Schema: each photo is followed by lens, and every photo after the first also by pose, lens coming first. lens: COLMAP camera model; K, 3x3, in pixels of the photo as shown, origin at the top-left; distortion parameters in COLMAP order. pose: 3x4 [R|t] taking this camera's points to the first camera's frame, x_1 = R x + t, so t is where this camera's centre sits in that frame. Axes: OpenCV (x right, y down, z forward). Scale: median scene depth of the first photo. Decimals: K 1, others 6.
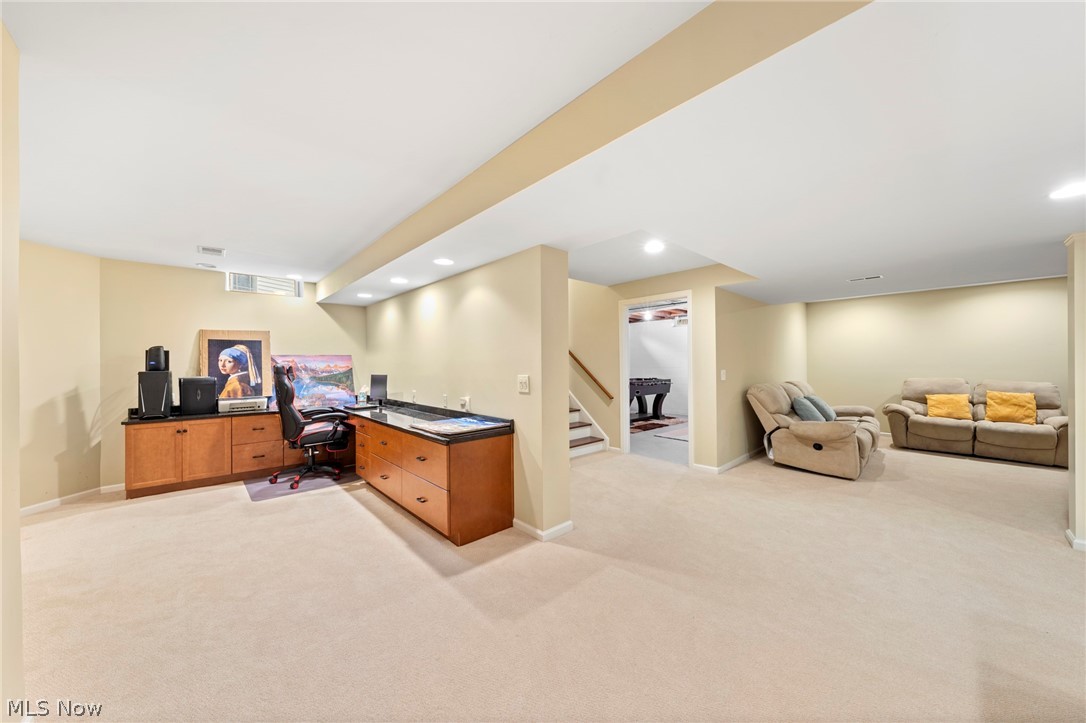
lens RADIAL K [[377.1, 0, 543.0], [0, 377.1, 361.5], [0, 0, 1]] dist [0.000119, -0.000005]
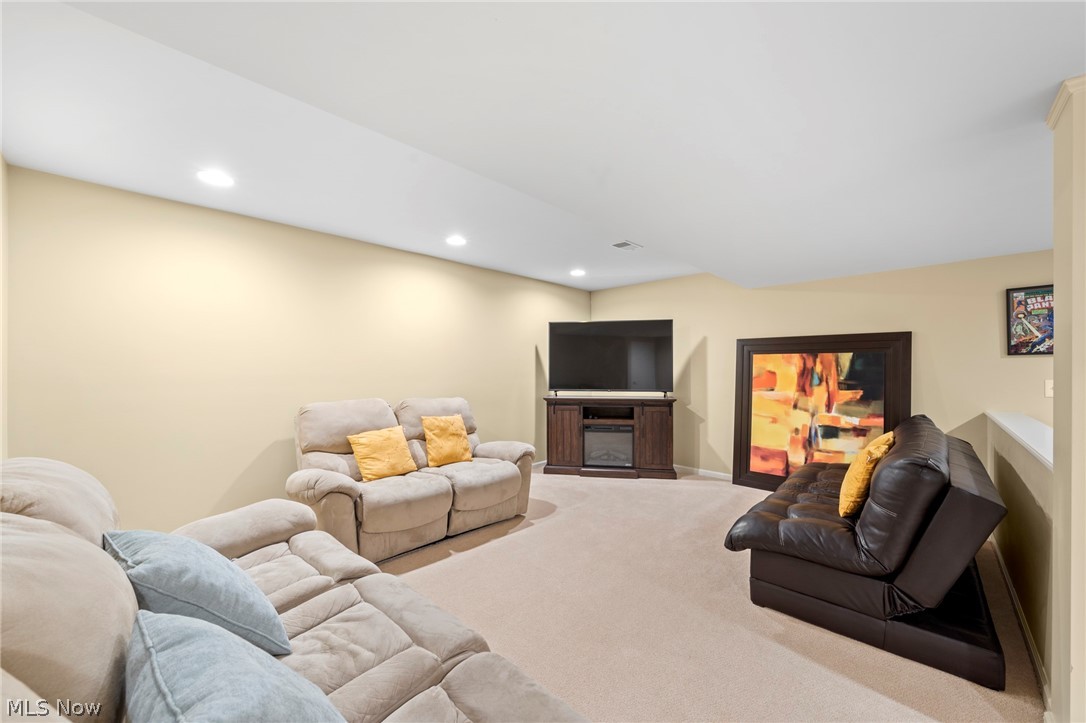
lens RADIAL K [[393.7, 0, 543.4], [0, 393.7, 365.4], [0, 0, 1]] dist [-0.000567, -0.000731]
pose [[-0.059427, 0.011788, 0.998163, 0.520532], [-0.003887, 0.999920, -0.012041, -0.000548], [-0.998225, -0.004595, -0.059376, 0.847410]]
